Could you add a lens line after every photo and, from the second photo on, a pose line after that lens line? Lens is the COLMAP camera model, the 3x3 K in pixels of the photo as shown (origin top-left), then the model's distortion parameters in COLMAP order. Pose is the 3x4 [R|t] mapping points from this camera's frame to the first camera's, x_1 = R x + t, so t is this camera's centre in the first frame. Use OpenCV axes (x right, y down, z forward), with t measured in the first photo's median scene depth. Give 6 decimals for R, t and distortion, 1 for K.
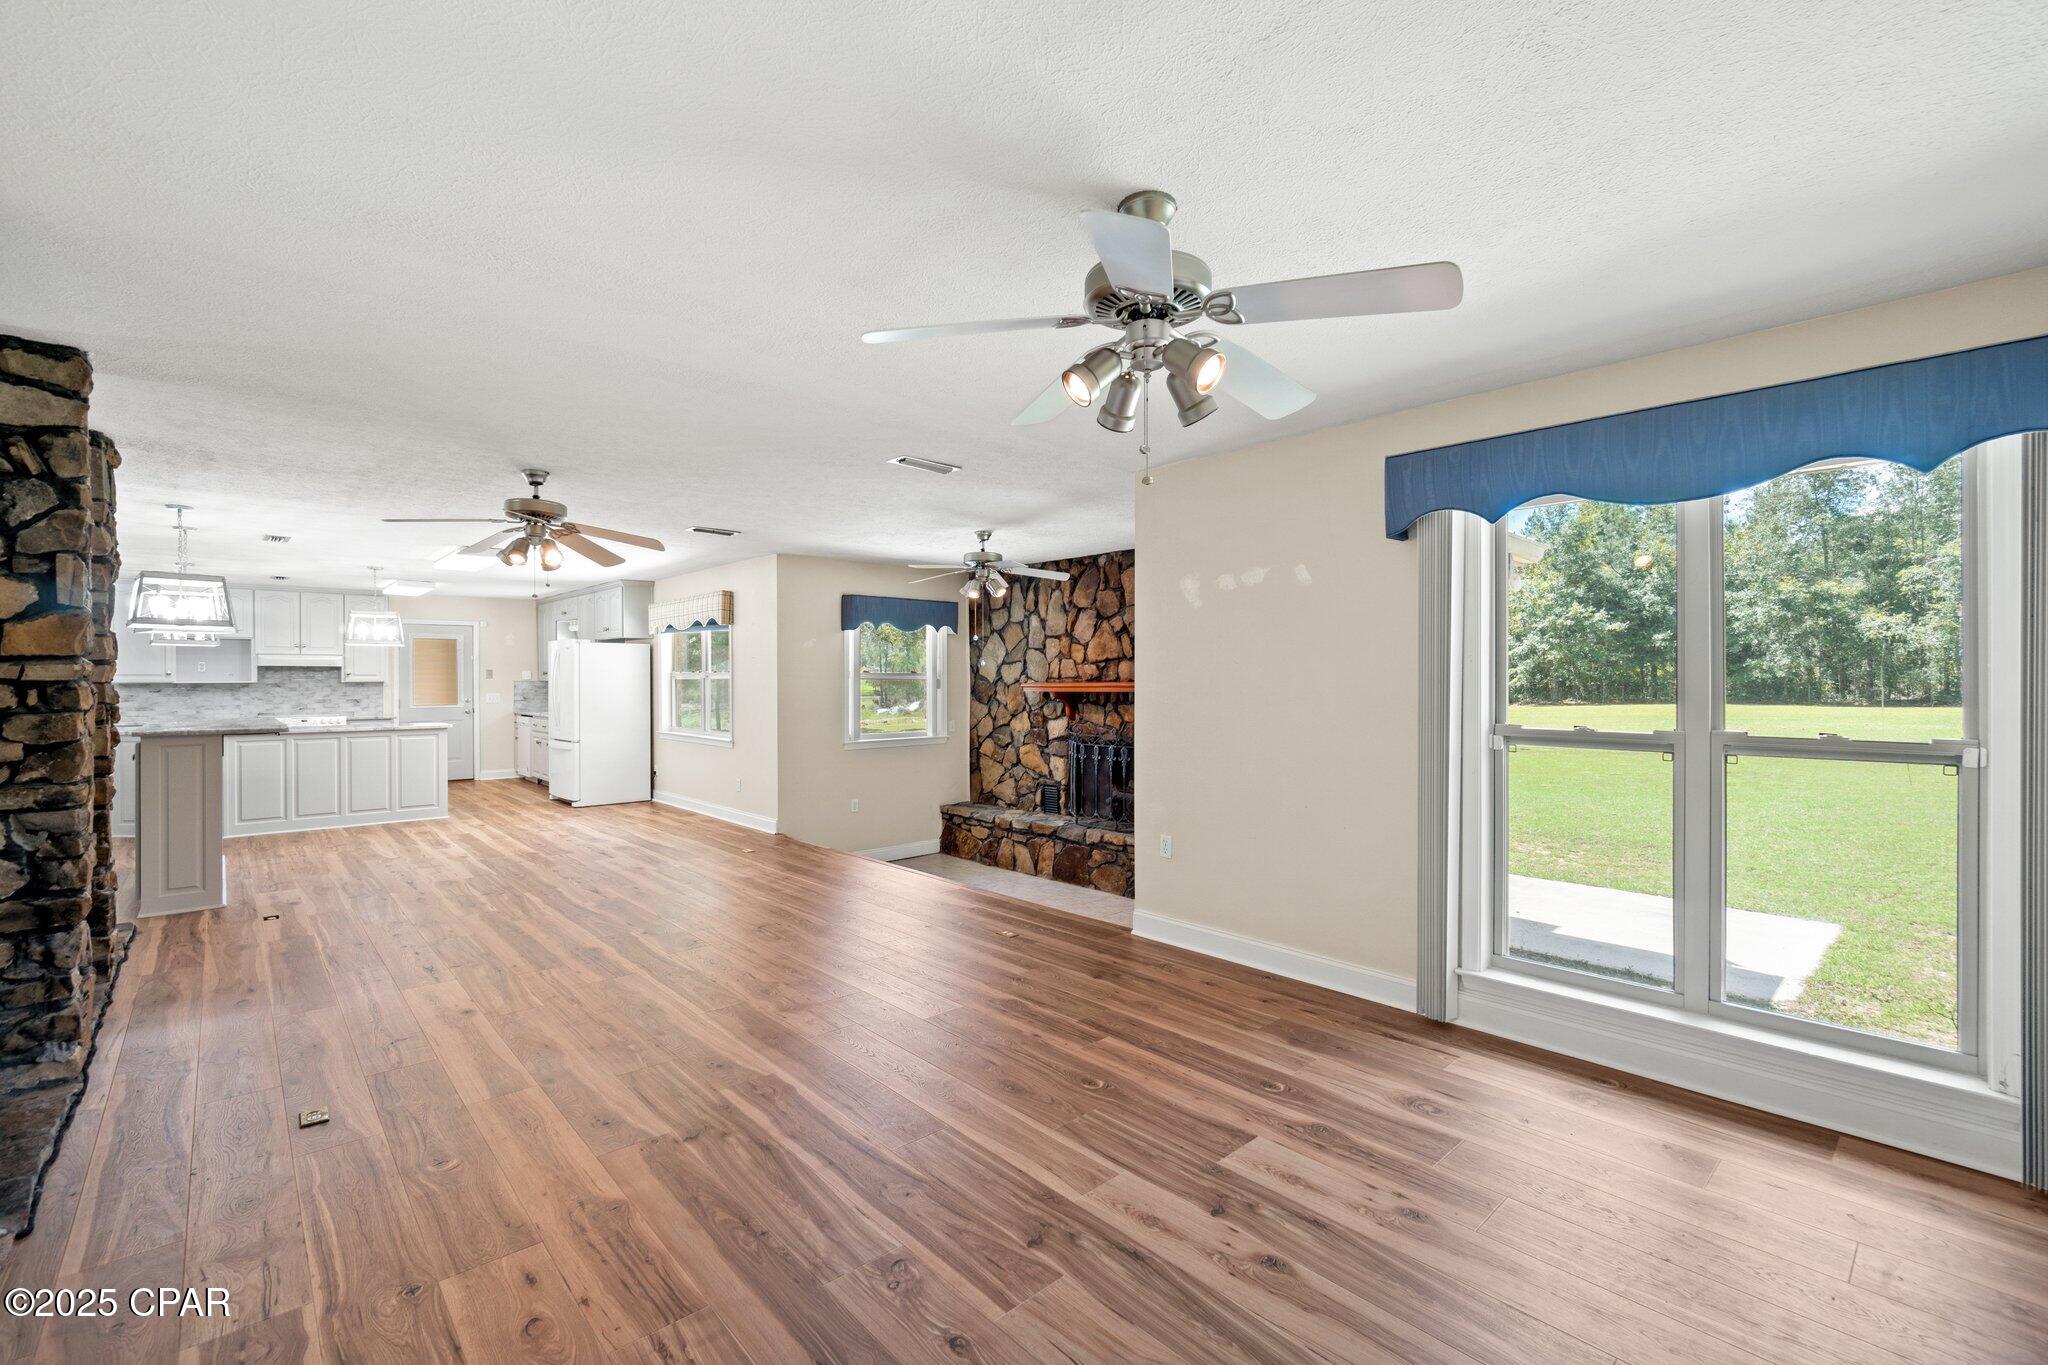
lens RADIAL K [[884.7, 0, 1026.2], [0, 884.7, 682.1], [0, 0, 1]] dist [0.001055, -0.000137]
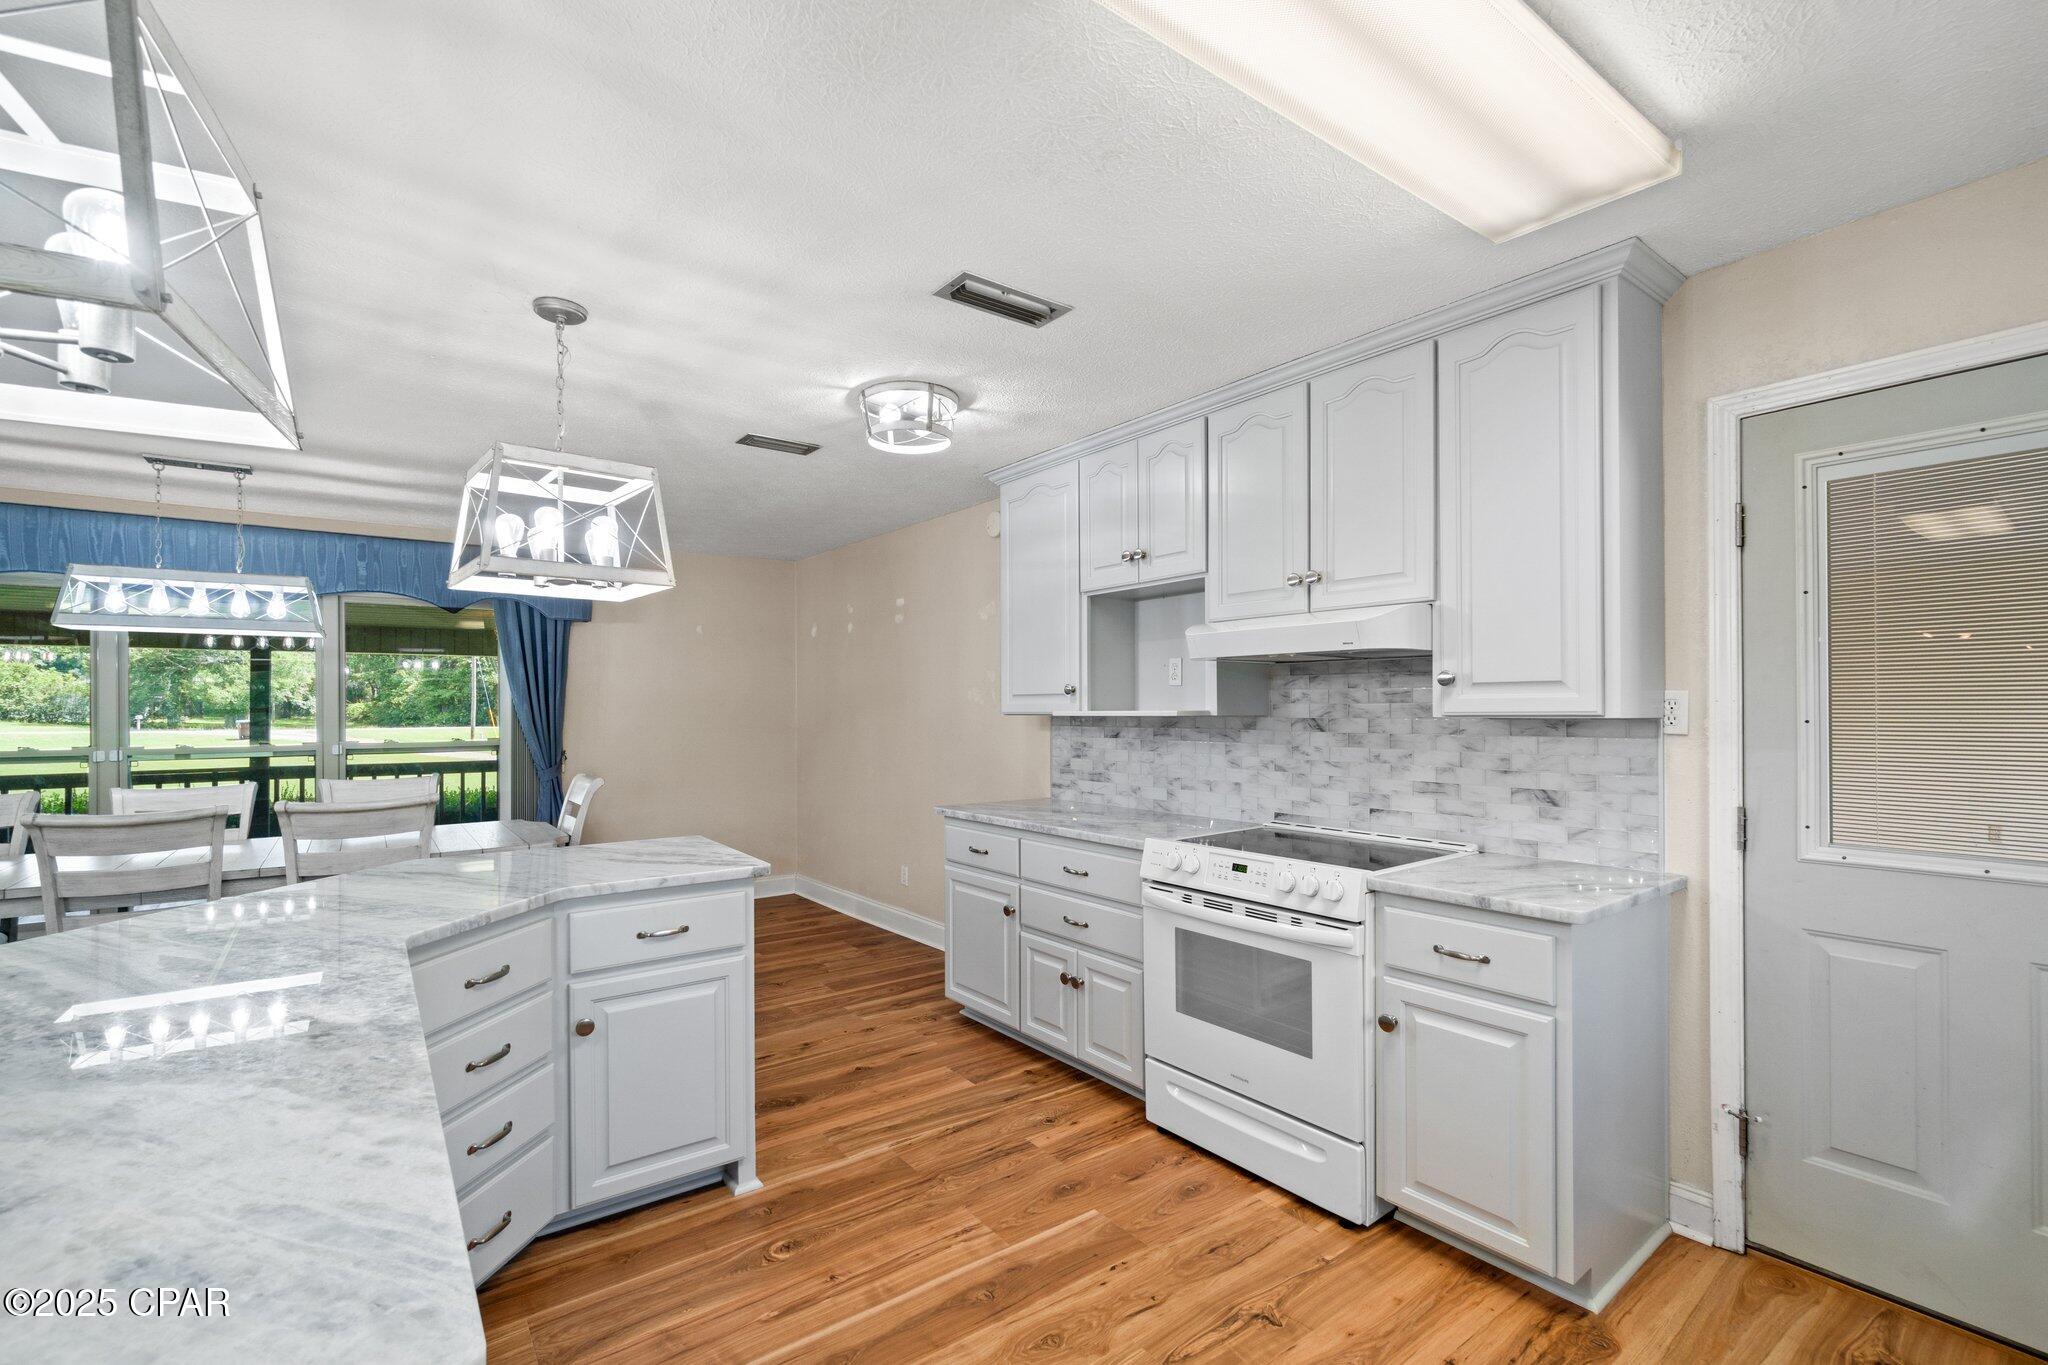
lens RADIAL K [[884.7, 0, 1021.0], [0, 884.7, 696.6], [0, 0, 1]] dist [0.001055, -0.000137]
pose [[-0.087996, -0.008960, -0.996080, -0.532909], [0.000039, 0.999960, -0.008998, -0.002946], [0.996121, -0.000831, -0.087993, 0.912542]]
